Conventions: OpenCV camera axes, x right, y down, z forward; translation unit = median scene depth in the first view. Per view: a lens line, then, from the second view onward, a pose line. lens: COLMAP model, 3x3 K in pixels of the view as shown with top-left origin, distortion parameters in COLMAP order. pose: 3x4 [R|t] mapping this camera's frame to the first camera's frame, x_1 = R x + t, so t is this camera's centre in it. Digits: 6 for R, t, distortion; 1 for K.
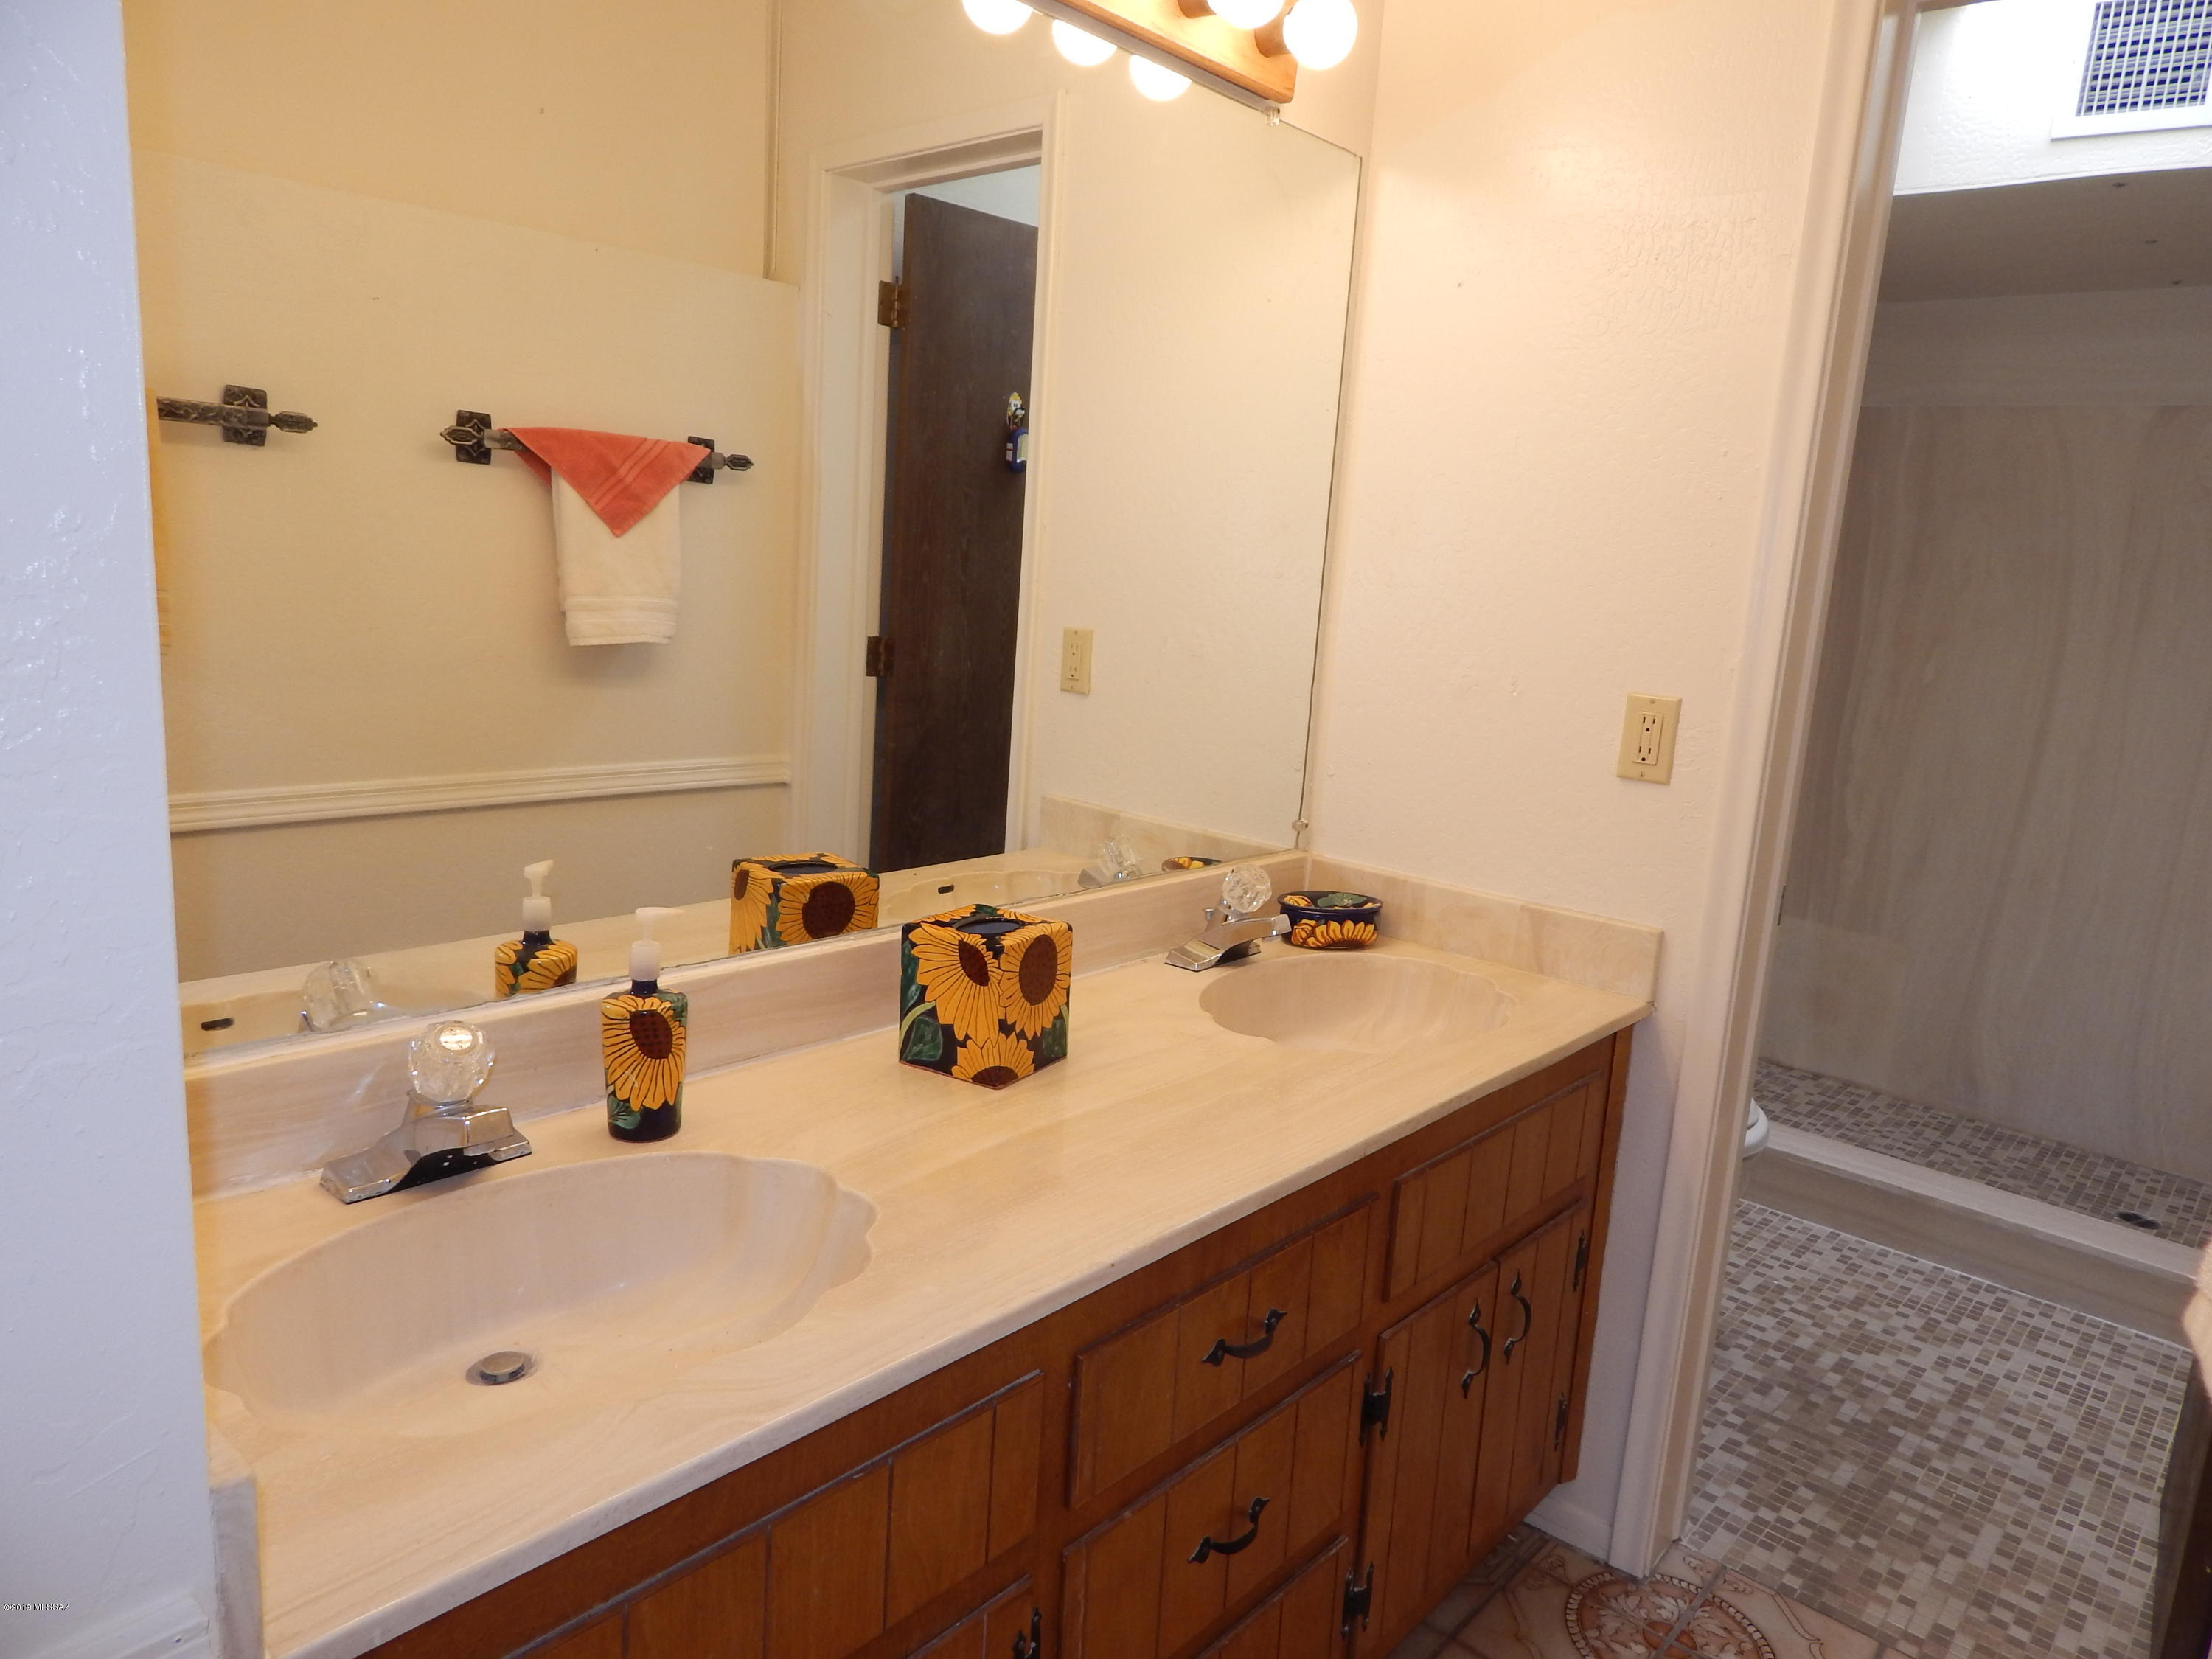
lens RADIAL K [[1472.8, 0, 1107.1], [0, 1472.8, 836.1], [0, 0, 1]] dist [0.038705, -0.028223]
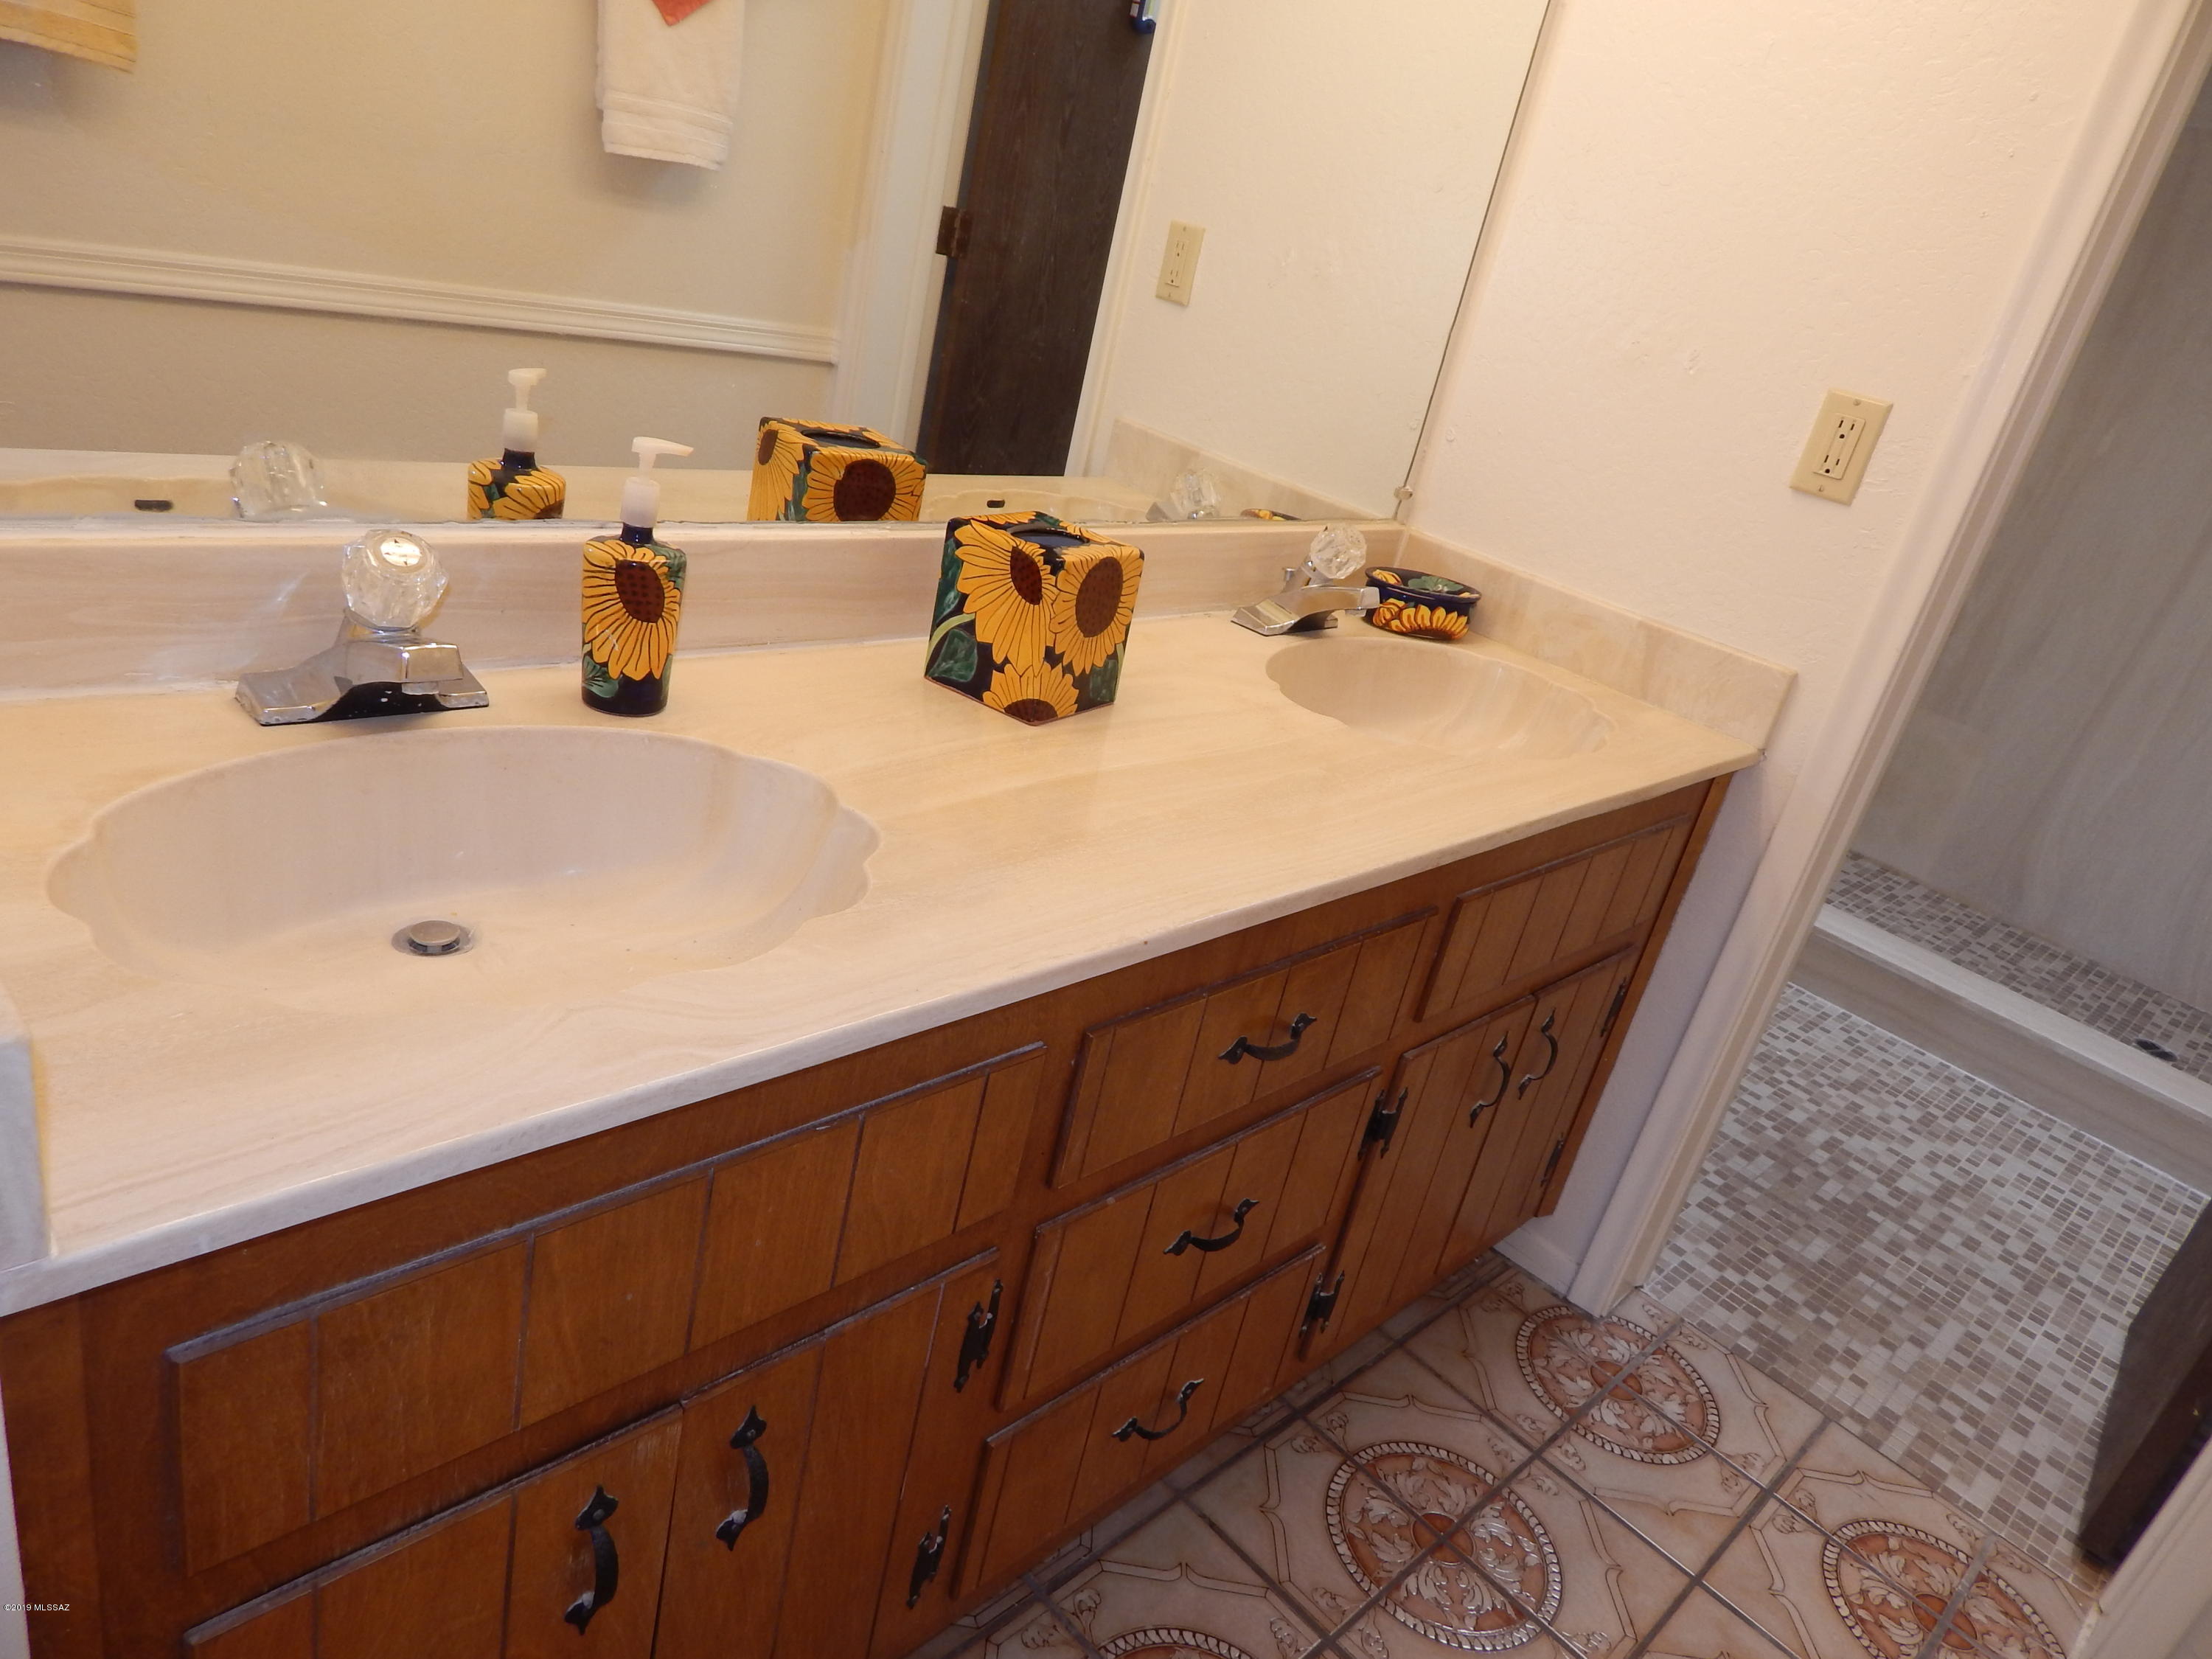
lens RADIAL K [[1475.6, 0, 1113.5], [0, 1475.6, 814.1], [0, 0, 1]] dist [0.026564, -0.023368]
pose [[0.987116, 0.159769, 0.008656, -0.019311], [-0.158114, 0.965746, 0.205754, 0.026220], [0.024514, -0.204471, 0.978566, 0.102243]]
